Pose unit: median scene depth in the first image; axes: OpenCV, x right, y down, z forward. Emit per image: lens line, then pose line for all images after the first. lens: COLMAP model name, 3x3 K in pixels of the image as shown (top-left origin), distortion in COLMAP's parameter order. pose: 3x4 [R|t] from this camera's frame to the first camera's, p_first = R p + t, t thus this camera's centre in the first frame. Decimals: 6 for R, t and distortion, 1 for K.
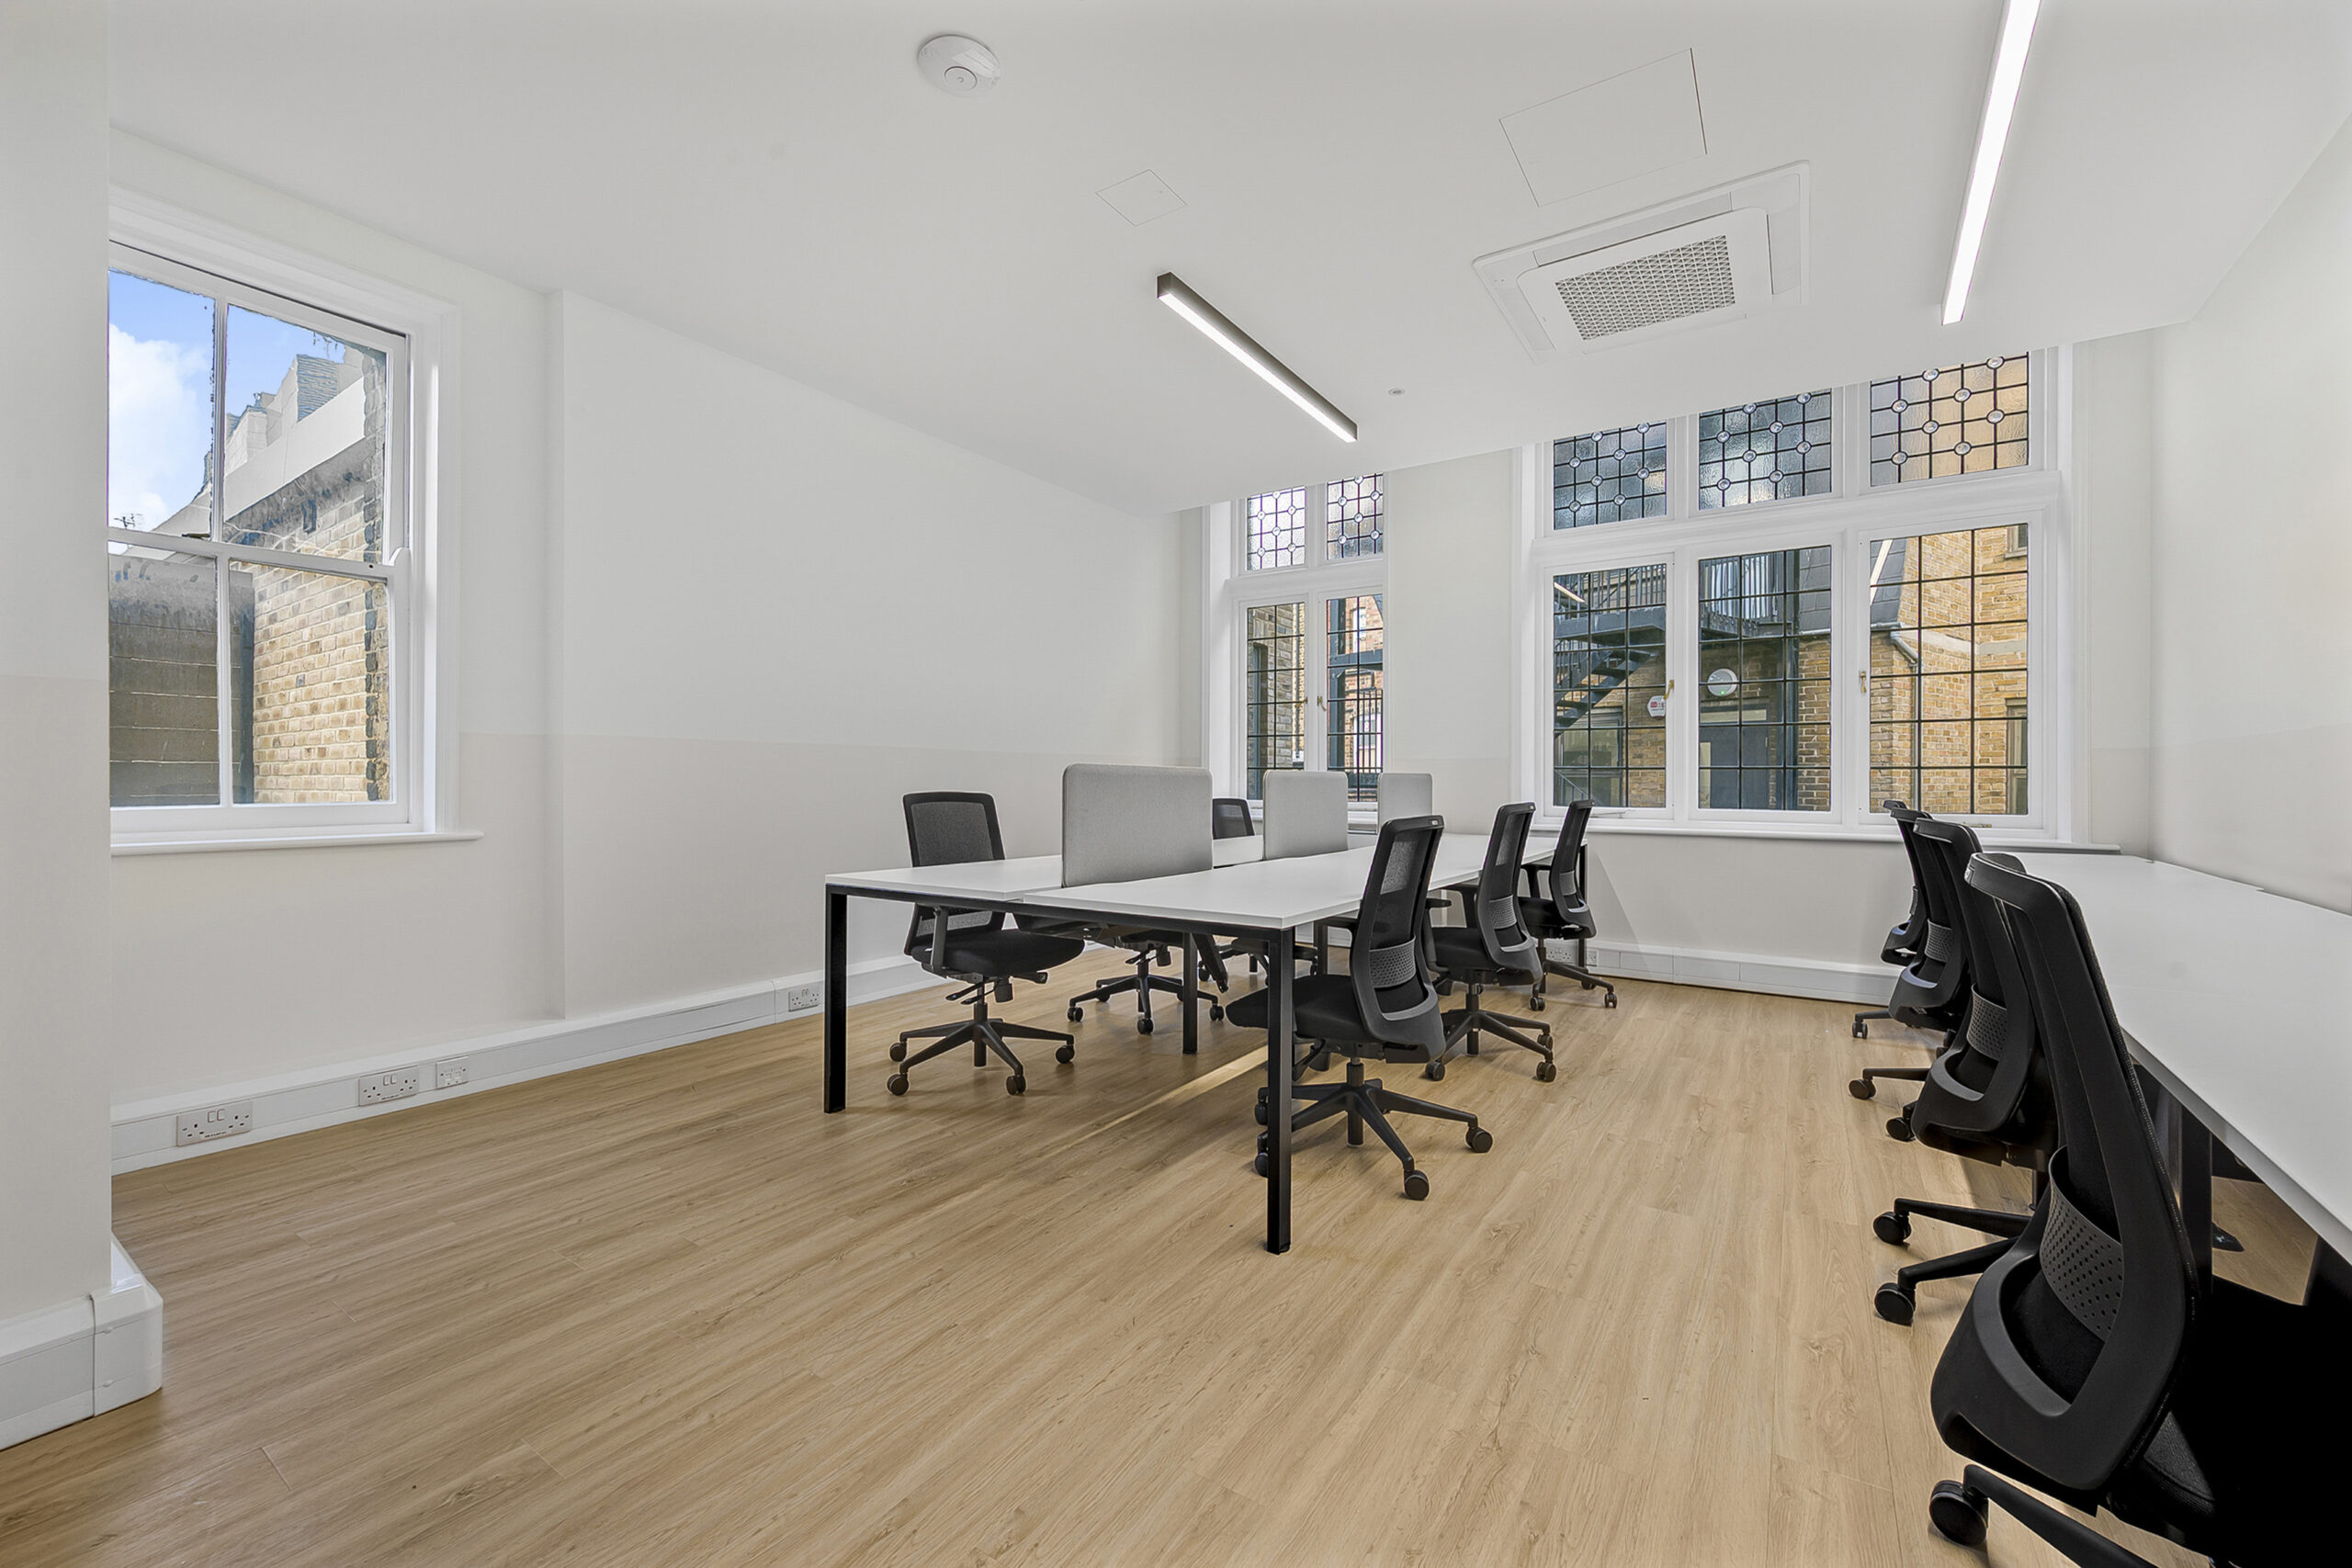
lens RADIAL K [[947.3, 0, 1189.1], [0, 947.3, 782.6], [0, 0, 1]] dist [-0.008581, -0.000026]
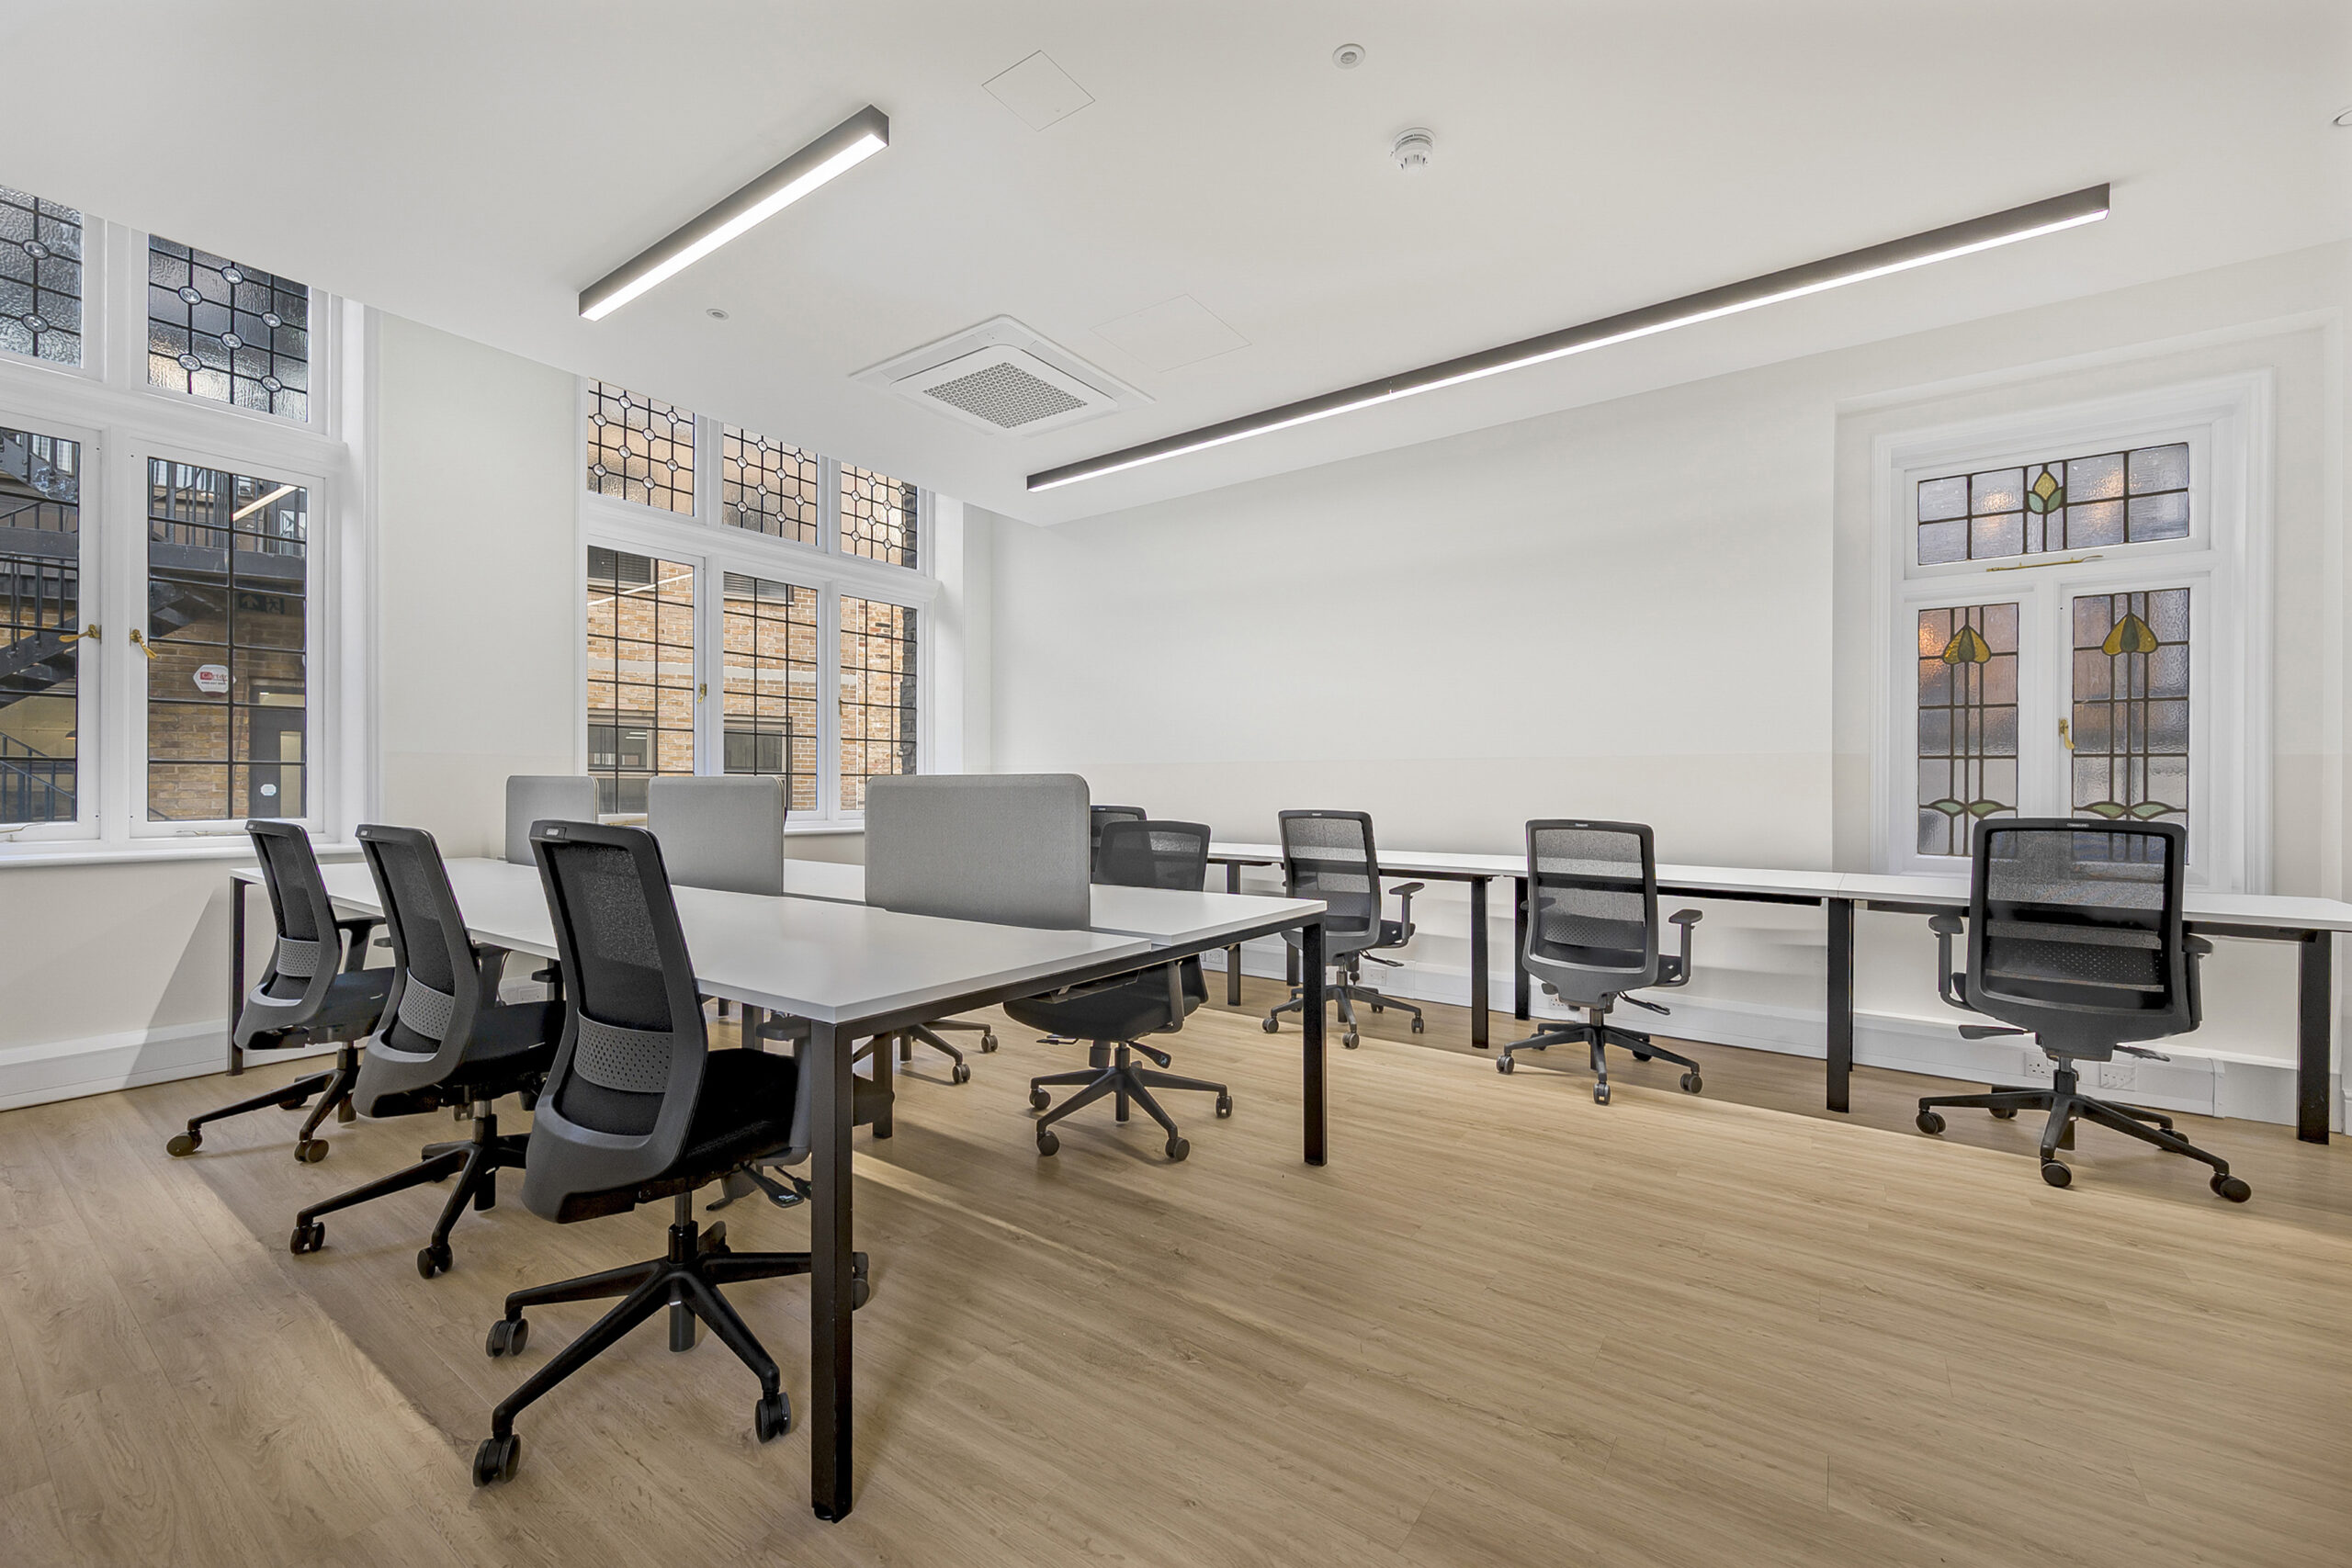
lens RADIAL K [[947.3, 0, 1176.5], [0, 947.3, 780.8], [0, 0, 1]] dist [-0.008581, -0.000026]
pose [[0.024093, 0.003660, 0.999703, -1.182822], [-0.000981, 0.999993, -0.003638, -0.016153], [-0.999709, -0.000894, 0.024097, 1.157295]]
